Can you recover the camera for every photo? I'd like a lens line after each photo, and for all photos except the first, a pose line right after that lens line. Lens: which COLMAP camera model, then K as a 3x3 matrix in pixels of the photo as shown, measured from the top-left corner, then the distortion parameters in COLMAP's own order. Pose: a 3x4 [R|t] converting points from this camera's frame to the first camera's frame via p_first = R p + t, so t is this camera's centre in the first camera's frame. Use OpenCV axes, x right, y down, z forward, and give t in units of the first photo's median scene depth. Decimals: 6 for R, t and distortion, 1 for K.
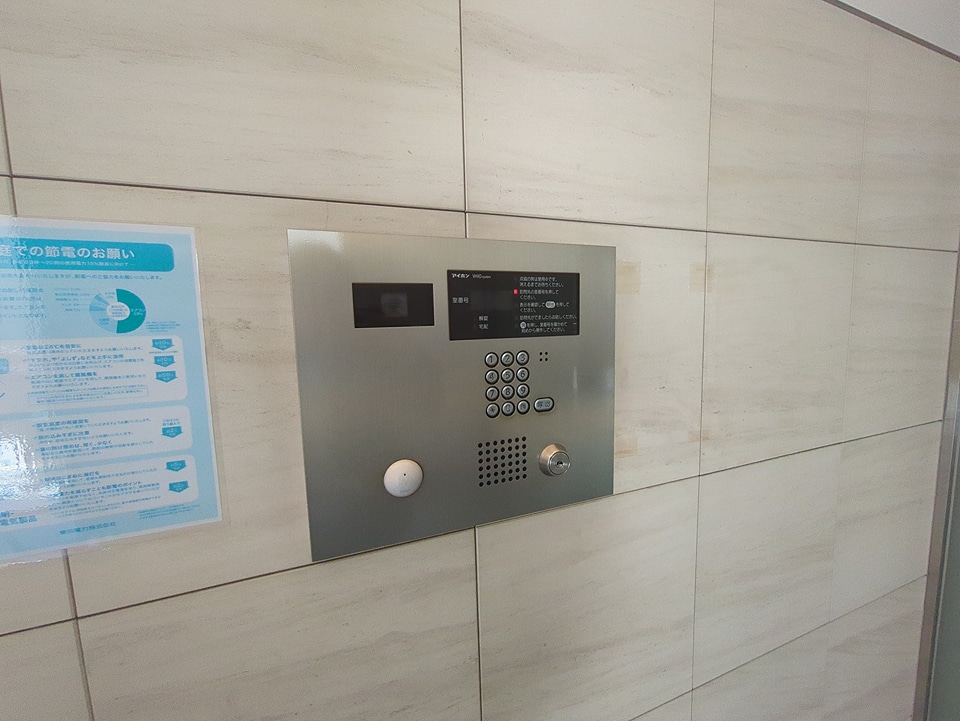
lens RADIAL K [[378.2, 0, 480.5], [0, 378.2, 358.4], [0, 0, 1]] dist [0.000950, 0.000250]
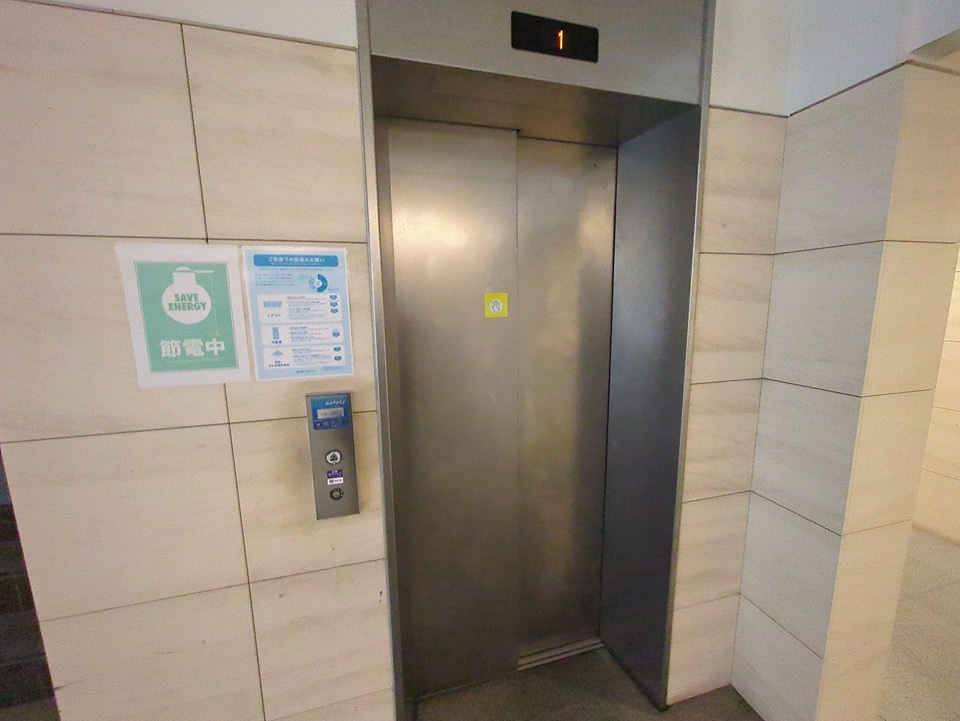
lens RADIAL K [[378.0, 0, 481.3], [0, 378.0, 356.8], [0, 0, 1]] dist [0.001242, -0.000047]
pose [[0.995827, 0.023244, -0.088247, 0.318319], [-0.018453, 0.998331, 0.054724, 0.191226], [0.089372, -0.052867, 0.994594, -1.328049]]
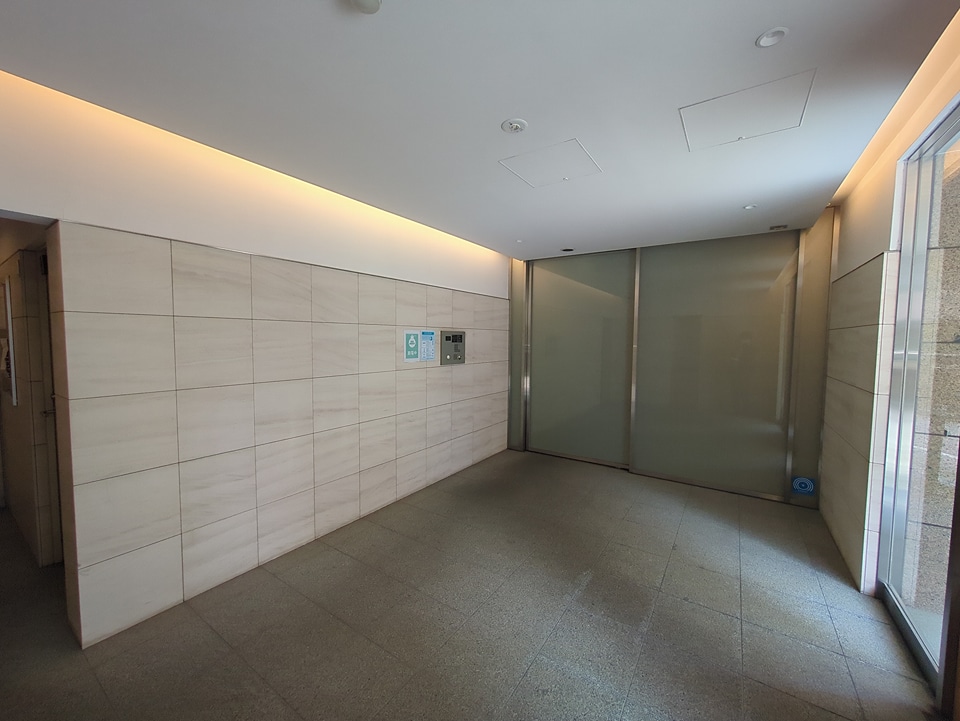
lens RADIAL K [[378.0, 0, 481.3], [0, 378.0, 356.8], [0, 0, 1]] dist [0.001242, -0.000047]
pose [[0.814214, 0.002809, 0.580558, -5.669465], [0.028323, 0.998605, -0.044555, 0.861343], [-0.579874, 0.052721, 0.812999, -8.035893]]
